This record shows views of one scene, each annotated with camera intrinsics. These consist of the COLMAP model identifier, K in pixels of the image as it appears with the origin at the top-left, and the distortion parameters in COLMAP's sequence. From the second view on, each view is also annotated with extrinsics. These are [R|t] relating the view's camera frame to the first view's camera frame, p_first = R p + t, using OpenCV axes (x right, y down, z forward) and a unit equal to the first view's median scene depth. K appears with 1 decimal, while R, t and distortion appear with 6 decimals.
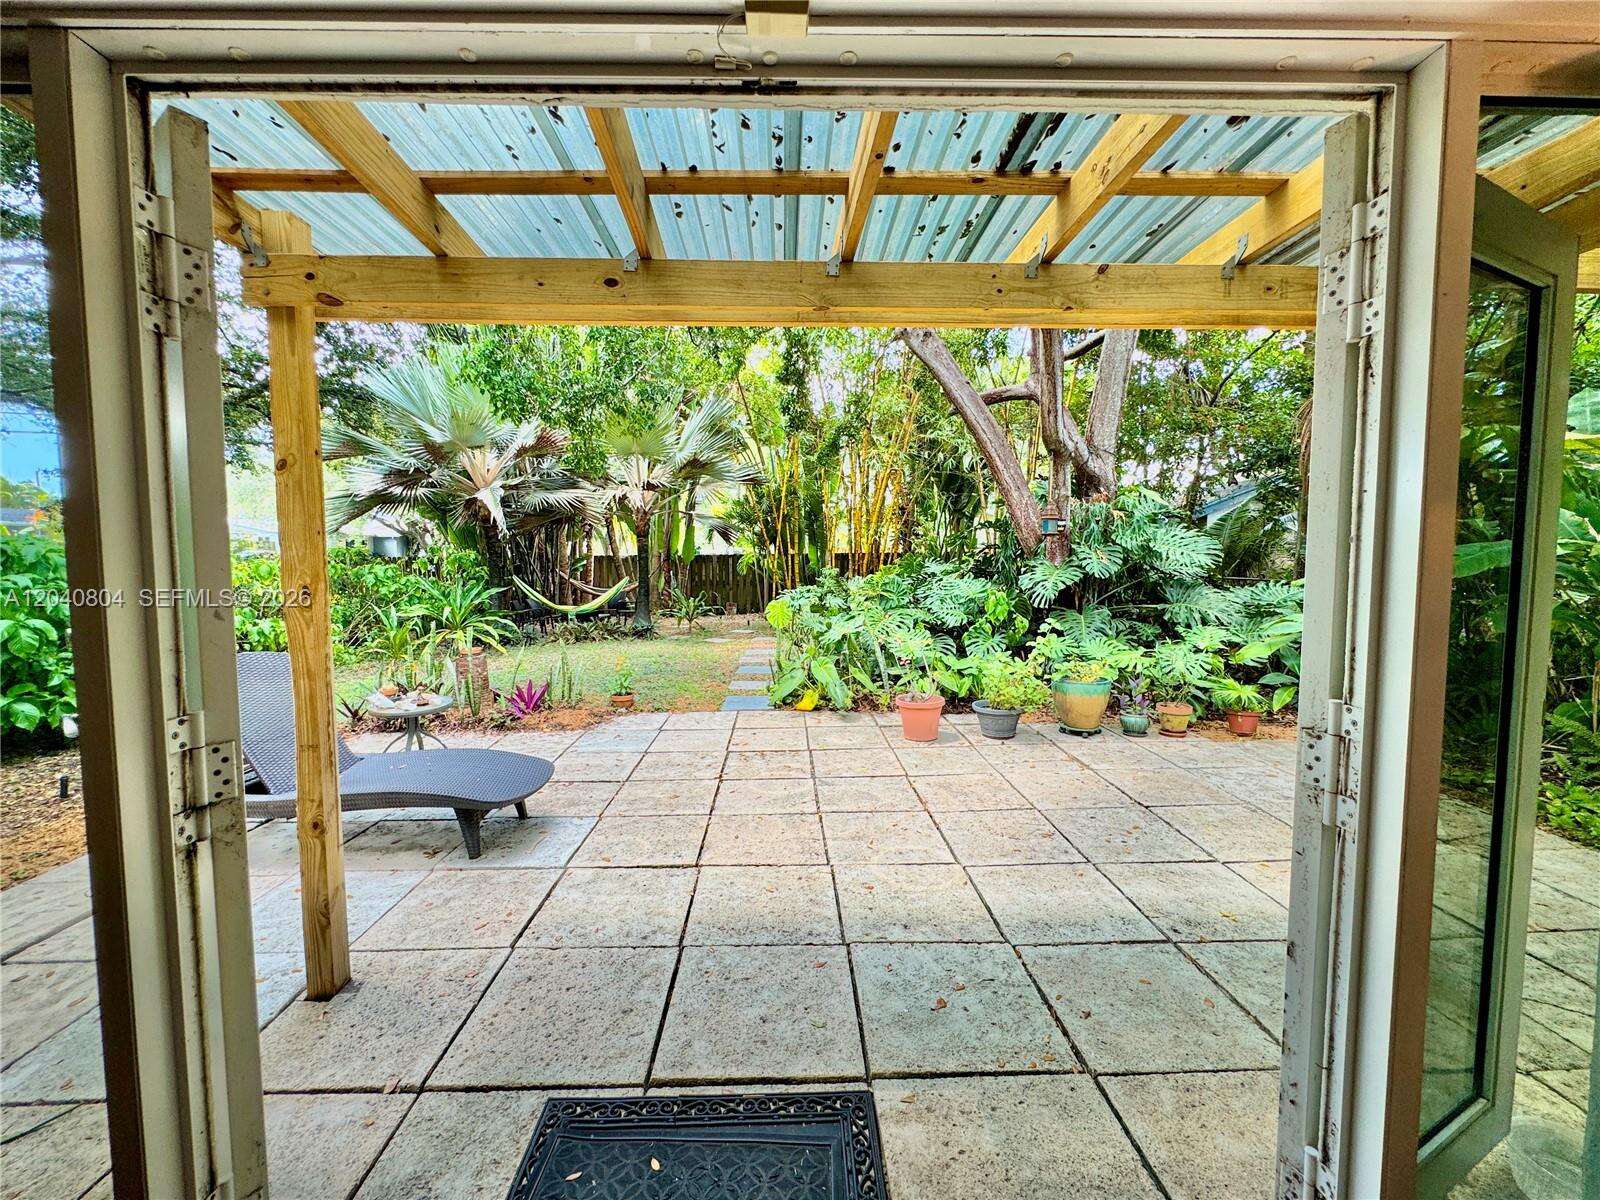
lens RADIAL K [[638.5, 0, 798.3], [0, 638.5, 598.2], [0, 0, 1]] dist [-0.003849, 0.000391]
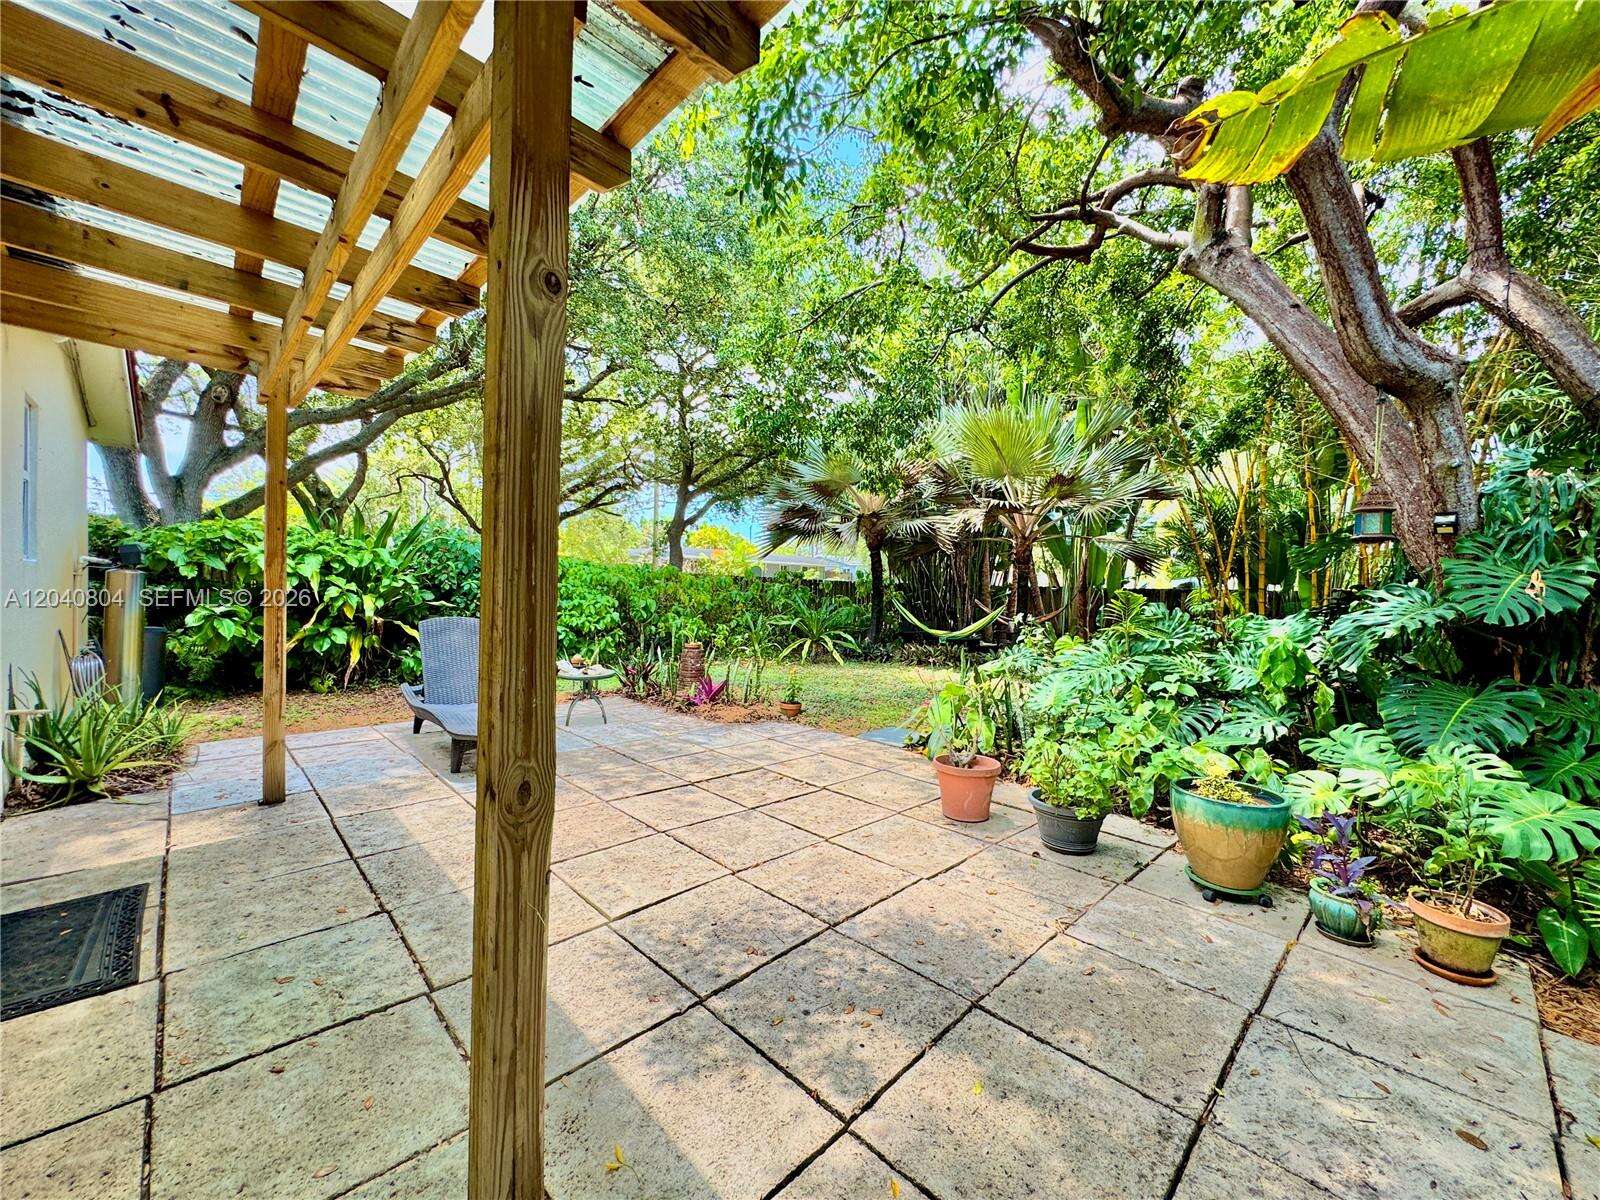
lens RADIAL K [[638.5, 0, 797.0], [0, 638.5, 601.9], [0, 0, 1]] dist [-0.003849, 0.000391]
pose [[0.681491, 0.045880, -0.730387, 0.611595], [-0.083088, 0.996430, -0.014934, 0.002450], [0.727094, 0.070864, 0.682871, 0.364648]]
